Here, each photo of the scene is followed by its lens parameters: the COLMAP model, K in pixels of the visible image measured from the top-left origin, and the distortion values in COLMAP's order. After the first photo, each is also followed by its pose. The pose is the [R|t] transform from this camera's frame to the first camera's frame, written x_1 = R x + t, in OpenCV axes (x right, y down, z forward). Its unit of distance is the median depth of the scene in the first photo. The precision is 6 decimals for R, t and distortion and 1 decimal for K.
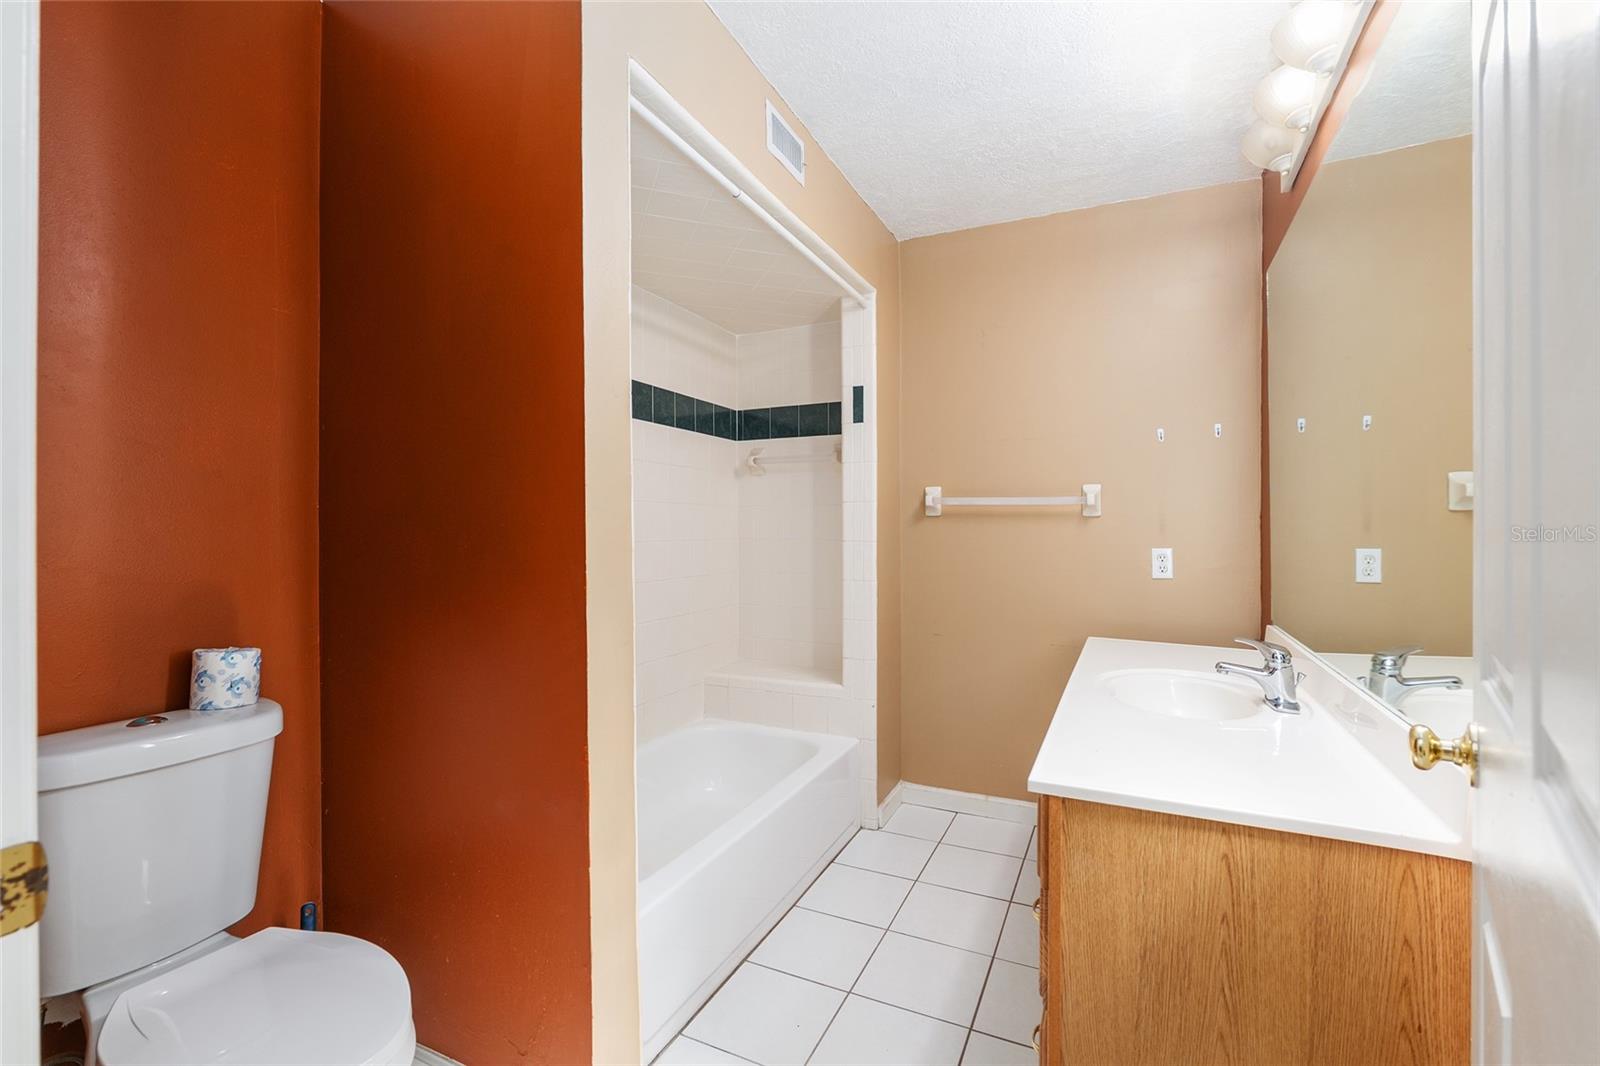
lens RADIAL K [[680.7, 0, 799.0], [0, 680.7, 526.7], [0, 0, 1]] dist [-0.008461, 0.000609]
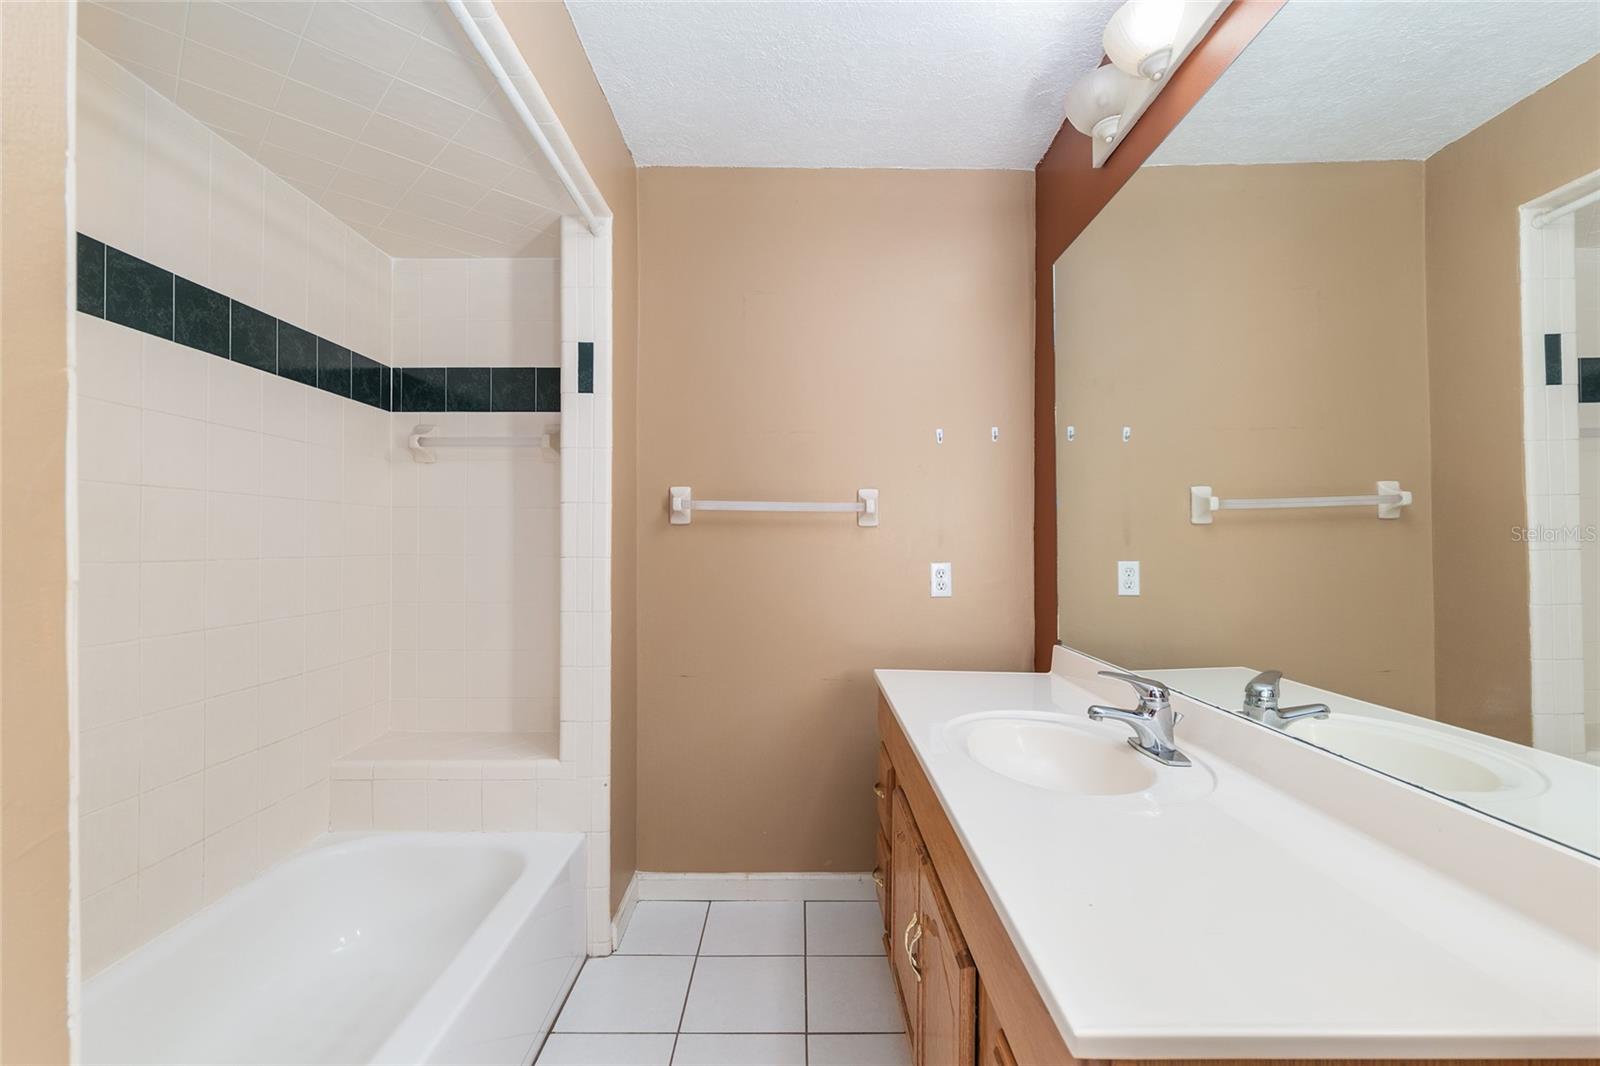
lens RADIAL K [[680.7, 0, 791.7], [0, 680.7, 536.2], [0, 0, 1]] dist [-0.008461, 0.000609]
pose [[0.902118, 0.007145, 0.431431, -0.026010], [-0.003179, 0.999946, -0.009911, 0.005722], [-0.431478, 0.007569, 0.902092, 0.257583]]
